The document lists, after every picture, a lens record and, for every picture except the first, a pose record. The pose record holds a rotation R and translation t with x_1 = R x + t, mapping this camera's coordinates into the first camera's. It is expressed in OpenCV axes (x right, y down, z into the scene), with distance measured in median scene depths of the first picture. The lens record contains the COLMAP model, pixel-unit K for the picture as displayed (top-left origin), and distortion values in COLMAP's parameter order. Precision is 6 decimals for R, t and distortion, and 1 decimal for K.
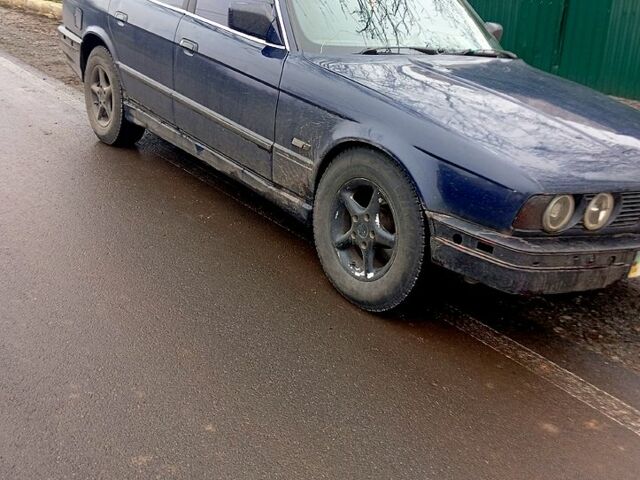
lens RADIAL K [[726.3, 0, 320.0], [0, 726.3, 240.0], [0, 0, 1]] dist [-0.005665, -0.025850]
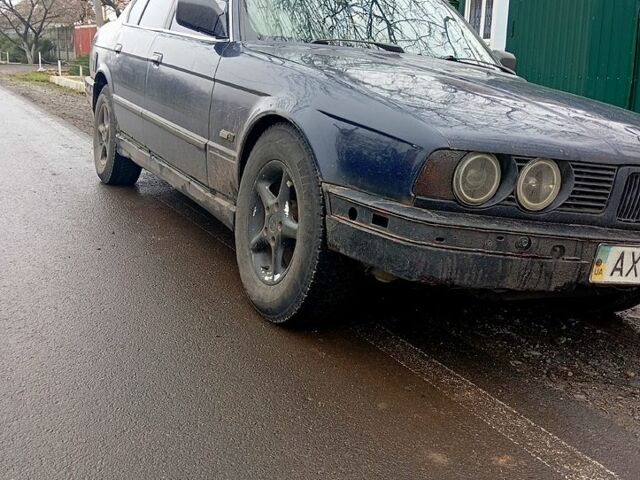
lens RADIAL K [[726.3, 0, 320.0], [0, 726.3, 240.0], [0, 0, 1]] dist [-0.005665, -0.025850]
pose [[0.983548, 0.039245, -0.176334, 0.283762], [-0.070879, 0.981680, -0.176862, 0.162513], [0.166163, 0.186451, 0.968311, 0.224316]]
